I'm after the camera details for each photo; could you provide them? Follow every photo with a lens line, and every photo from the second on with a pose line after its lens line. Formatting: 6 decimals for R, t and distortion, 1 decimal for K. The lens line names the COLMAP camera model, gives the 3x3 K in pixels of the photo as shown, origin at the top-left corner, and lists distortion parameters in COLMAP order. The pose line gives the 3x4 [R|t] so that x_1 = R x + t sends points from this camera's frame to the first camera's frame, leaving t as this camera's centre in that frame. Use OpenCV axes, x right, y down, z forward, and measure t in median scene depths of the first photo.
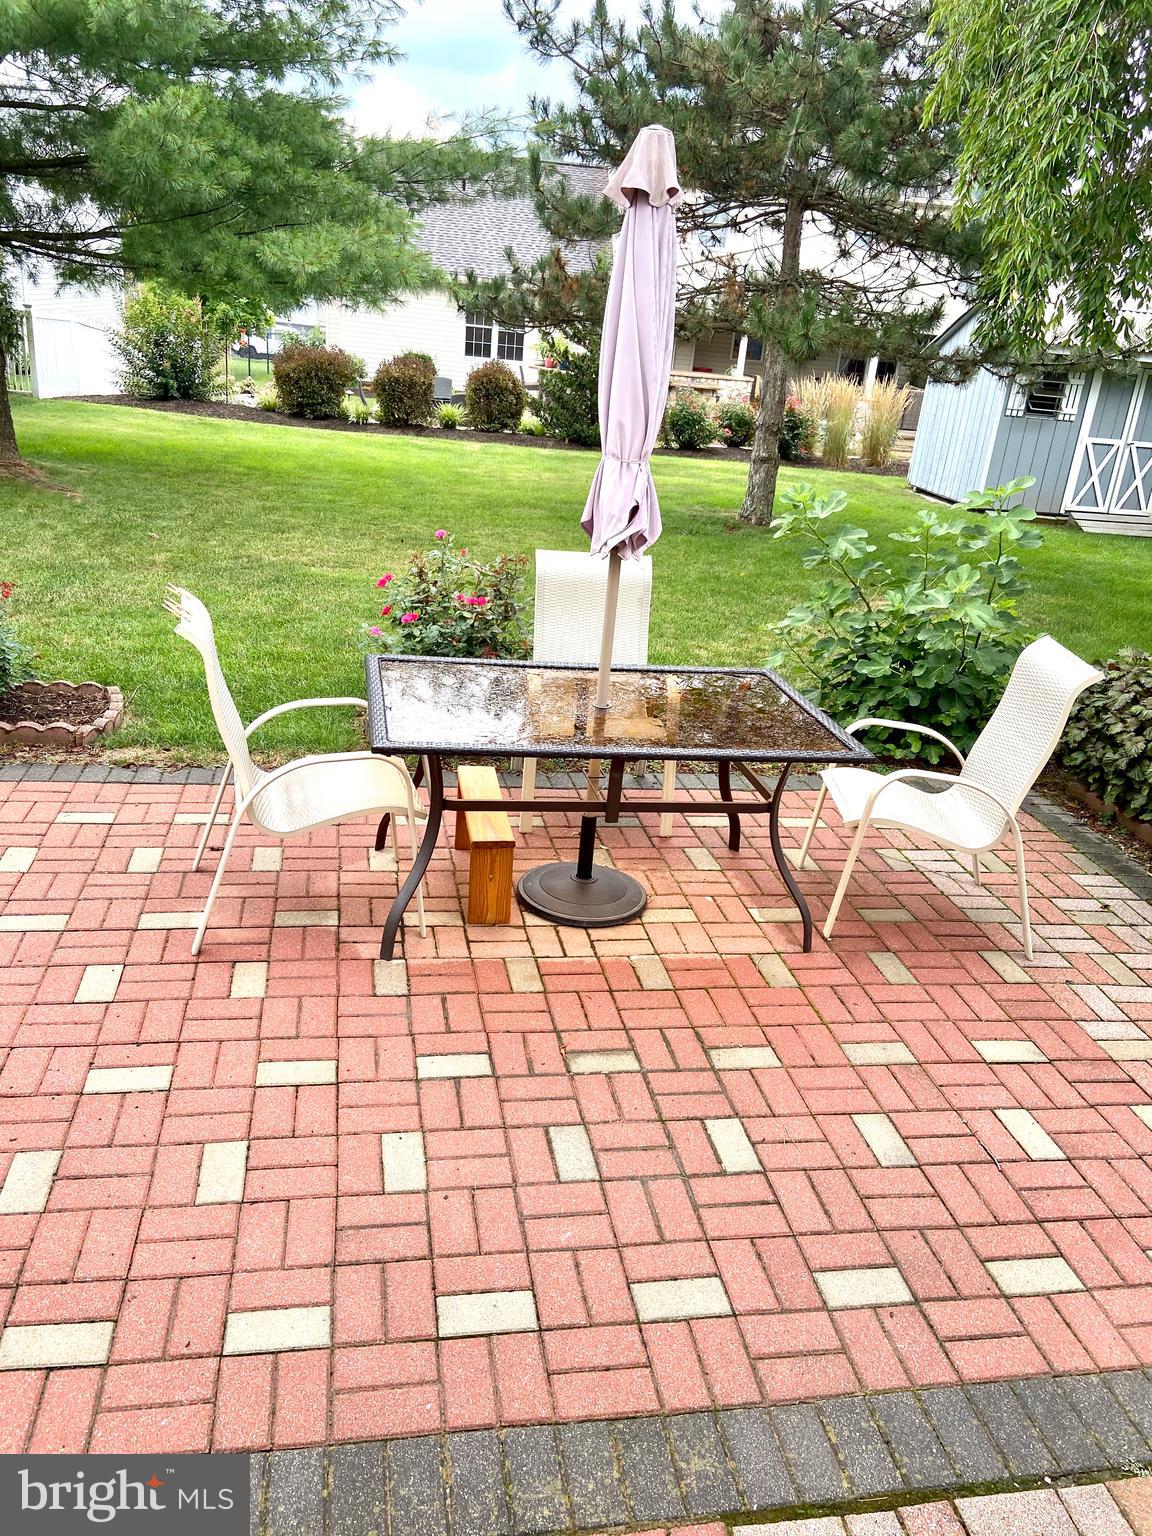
lens RADIAL K [[1185.4, 0, 590.5], [0, 1185.4, 774.0], [0, 0, 1]] dist [0.085759, -0.074477]
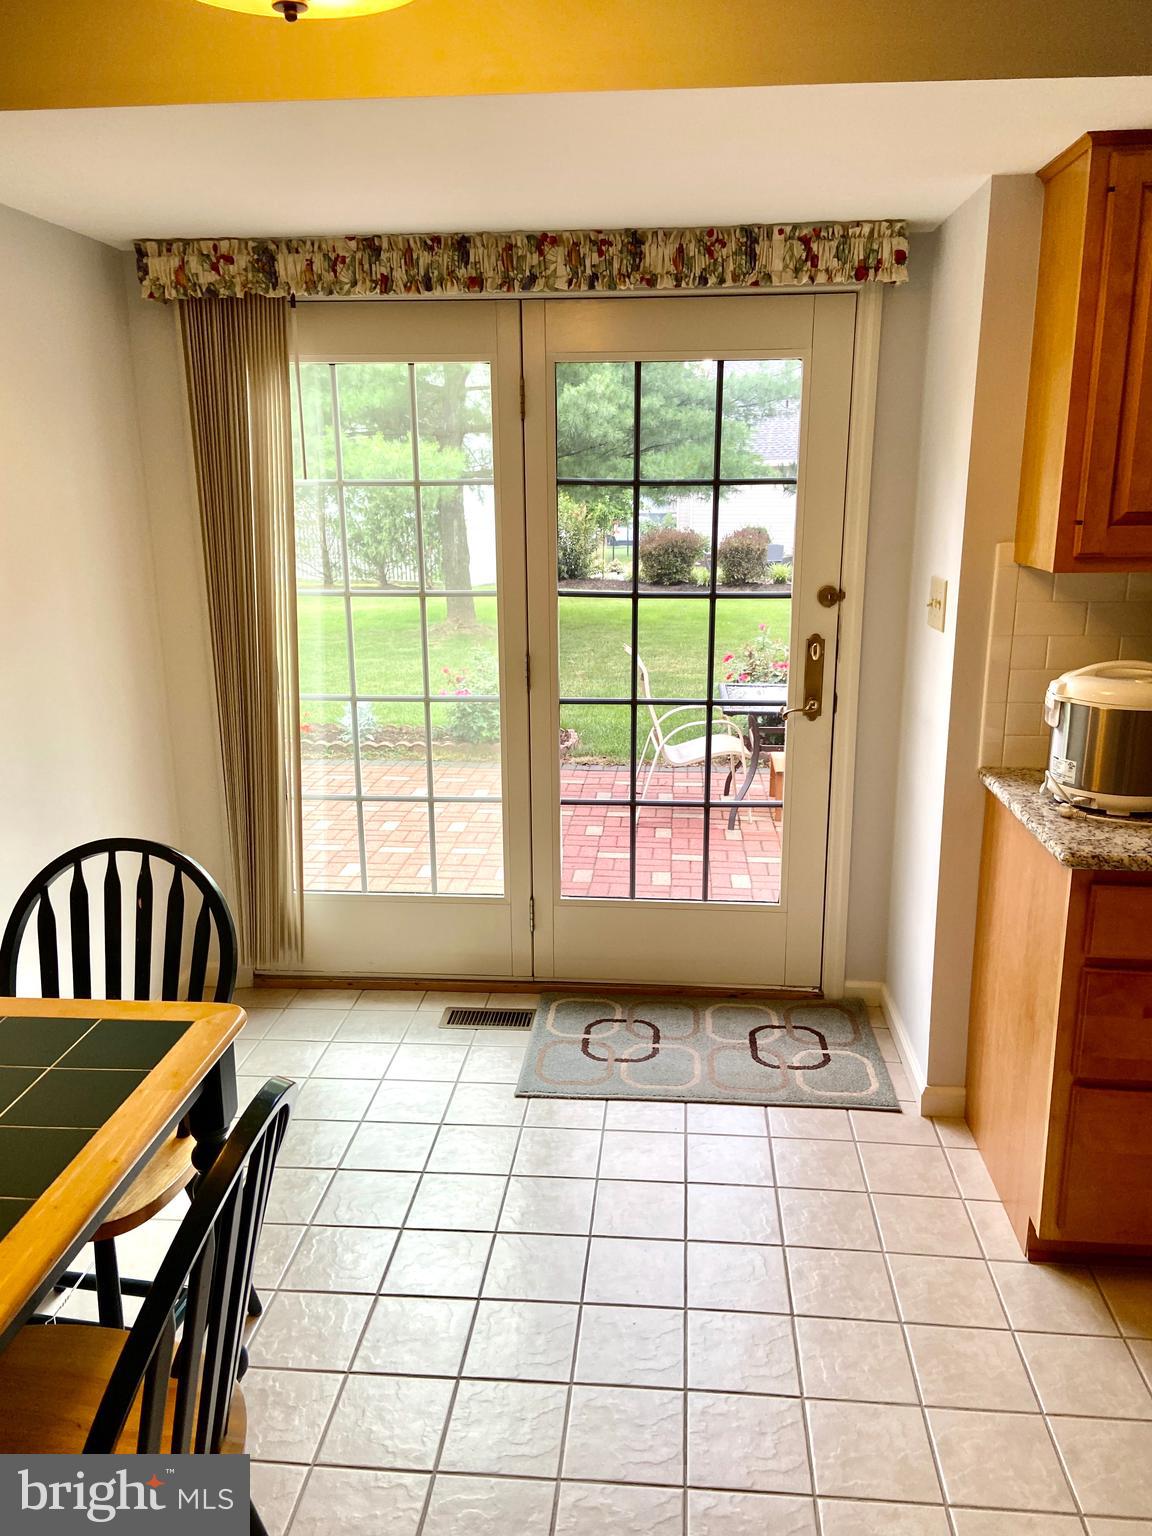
lens RADIAL K [[1185.4, 0, 575.5], [0, 1185.4, 773.7], [0, 0, 1]] dist [0.085759, -0.074477]
pose [[0.956785, -0.024477, -0.289765, 0.020115], [-0.014805, 0.991059, -0.132604, 0.045172], [0.290419, 0.131163, 0.947867, -0.124178]]
